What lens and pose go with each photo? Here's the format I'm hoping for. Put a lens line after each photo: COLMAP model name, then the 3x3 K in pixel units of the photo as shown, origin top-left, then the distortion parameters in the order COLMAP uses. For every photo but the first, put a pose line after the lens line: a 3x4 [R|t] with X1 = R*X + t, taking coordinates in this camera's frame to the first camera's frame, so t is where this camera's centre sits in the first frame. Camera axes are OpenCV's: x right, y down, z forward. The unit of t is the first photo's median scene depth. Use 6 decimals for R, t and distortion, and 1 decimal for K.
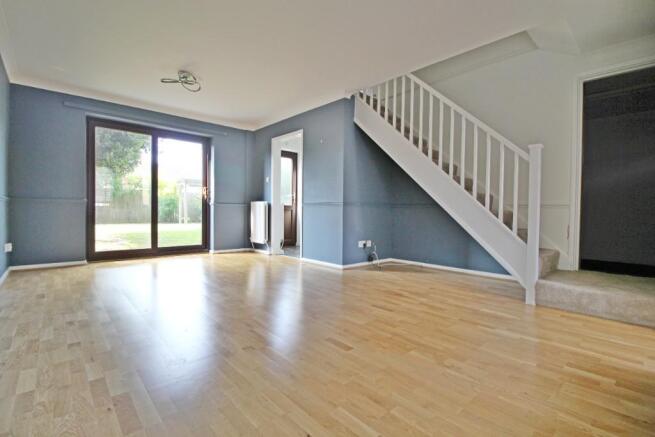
lens RADIAL K [[309.4, 0, 326.6], [0, 309.4, 221.0], [0, 0, 1]] dist [-0.010941, 0.000023]
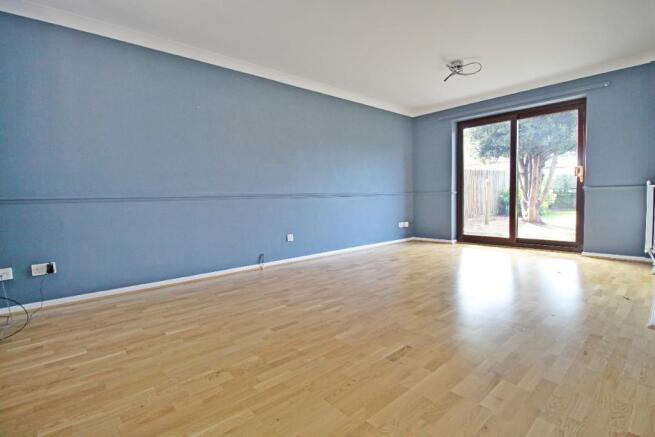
lens RADIAL K [[309.4, 0, 304.6], [0, 309.4, 202.1], [0, 0, 1]] dist [-0.010941, 0.000023]
pose [[-0.050218, 0.001113, -0.998738, 0.902173], [-0.011730, 0.999930, 0.001704, -0.037095], [0.998669, 0.011801, -0.050201, 0.890398]]
